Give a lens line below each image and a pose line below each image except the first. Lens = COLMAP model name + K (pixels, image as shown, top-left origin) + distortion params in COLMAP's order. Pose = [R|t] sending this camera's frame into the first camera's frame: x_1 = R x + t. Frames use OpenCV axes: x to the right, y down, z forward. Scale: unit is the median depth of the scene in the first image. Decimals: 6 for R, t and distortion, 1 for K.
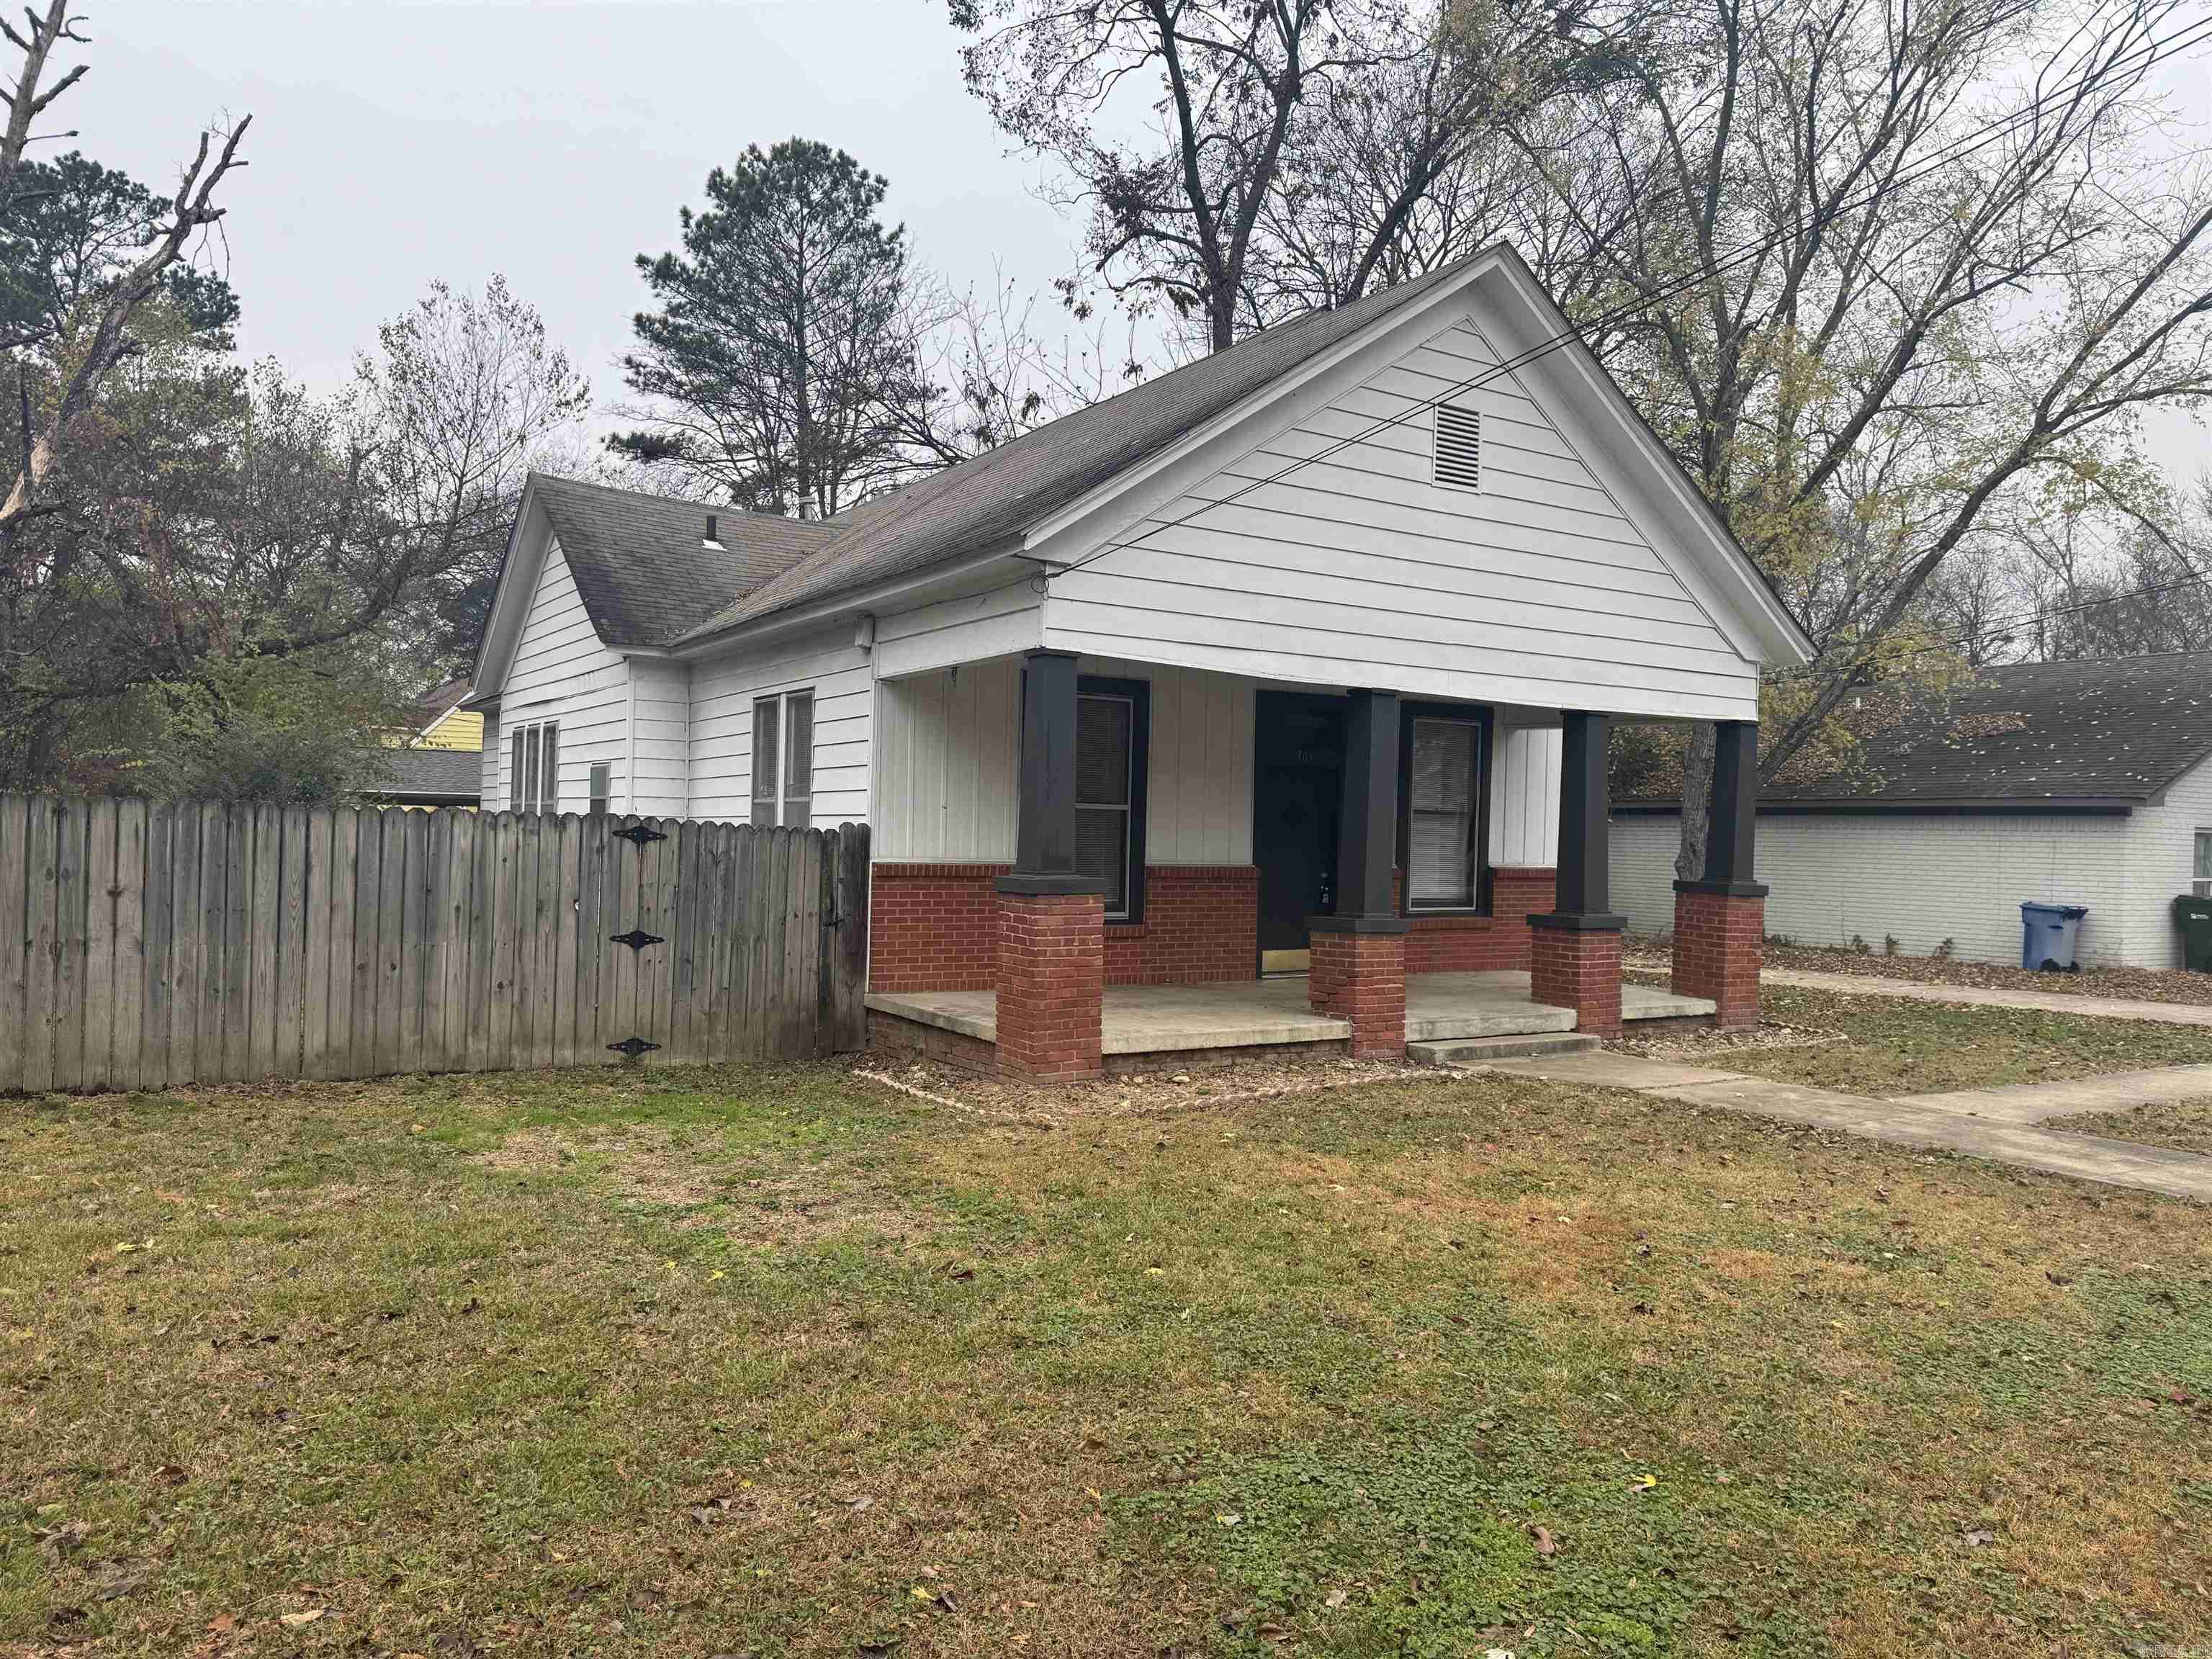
lens RADIAL K [[1592.3, 0, 1102.9], [0, 1592.3, 823.7], [0, 0, 1]] dist [0.050413, -0.023061]
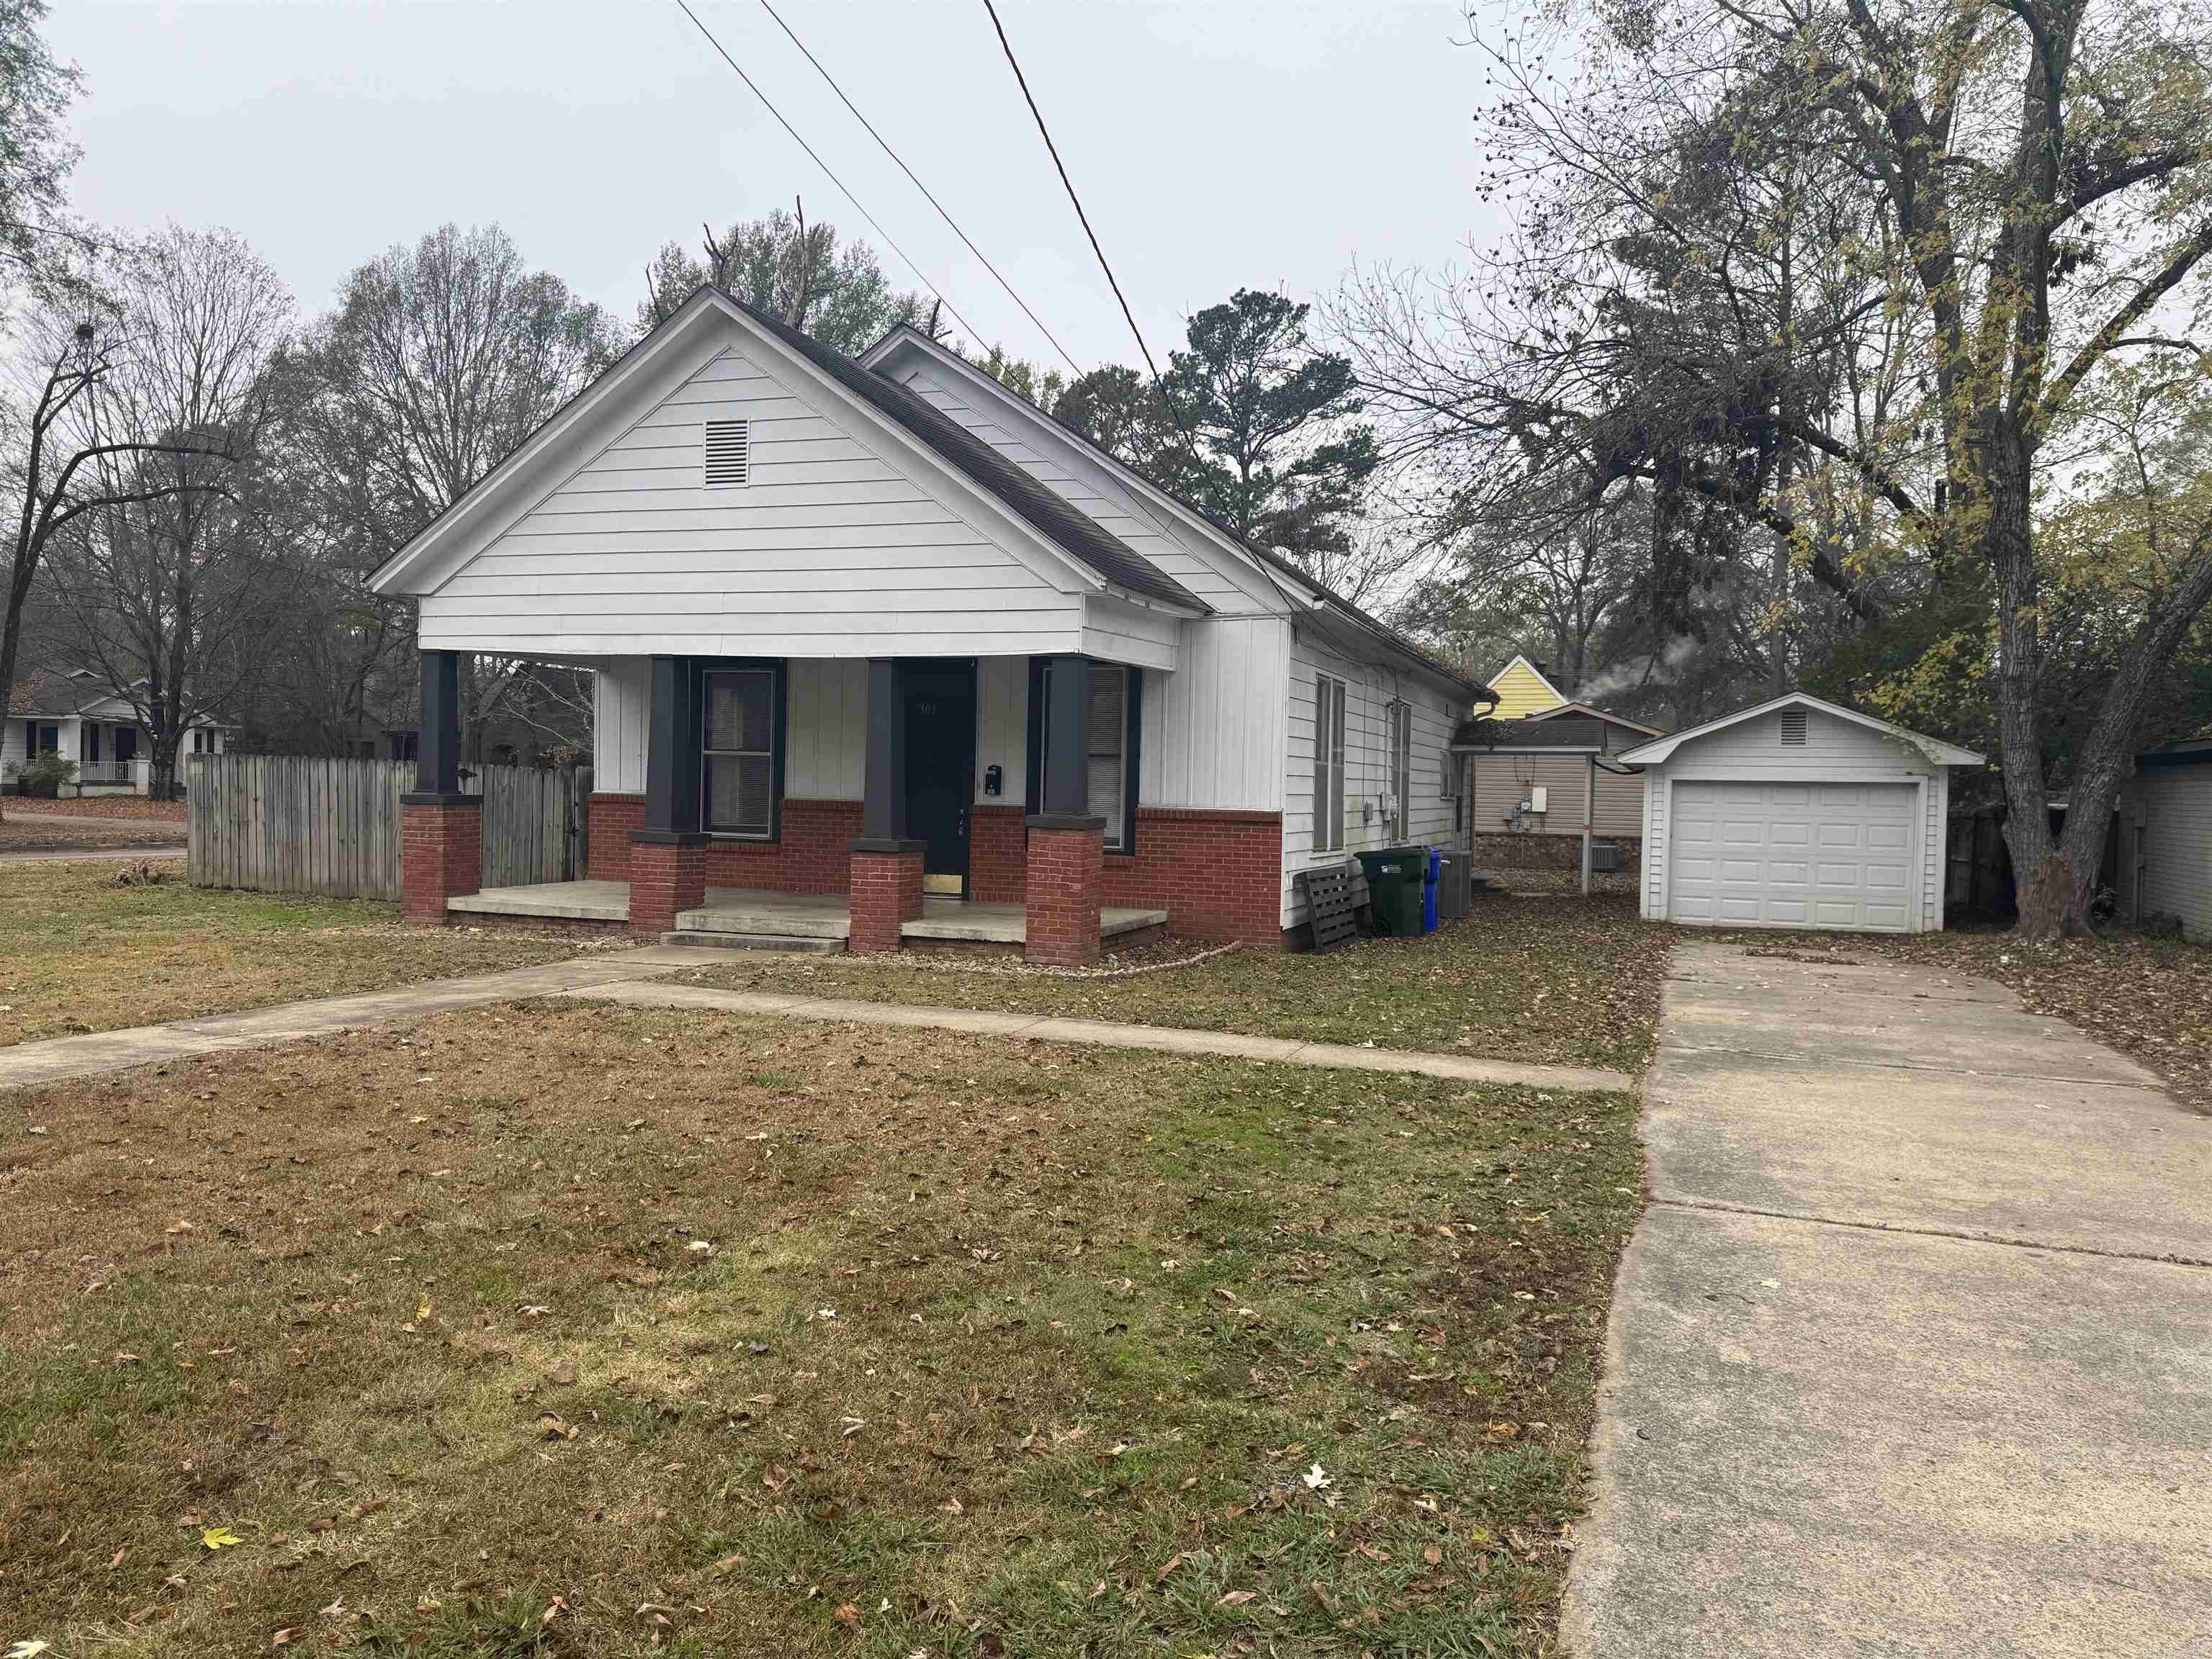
lens RADIAL K [[1592.3, 0, 1105.1], [0, 1592.3, 839.0], [0, 0, 1]] dist [0.050413, -0.023061]
pose [[0.598838, 0.019980, -0.800621, 1.369283], [-0.005425, 0.999767, 0.020892, 0.034334], [0.800852, -0.008168, 0.598807, 0.483152]]
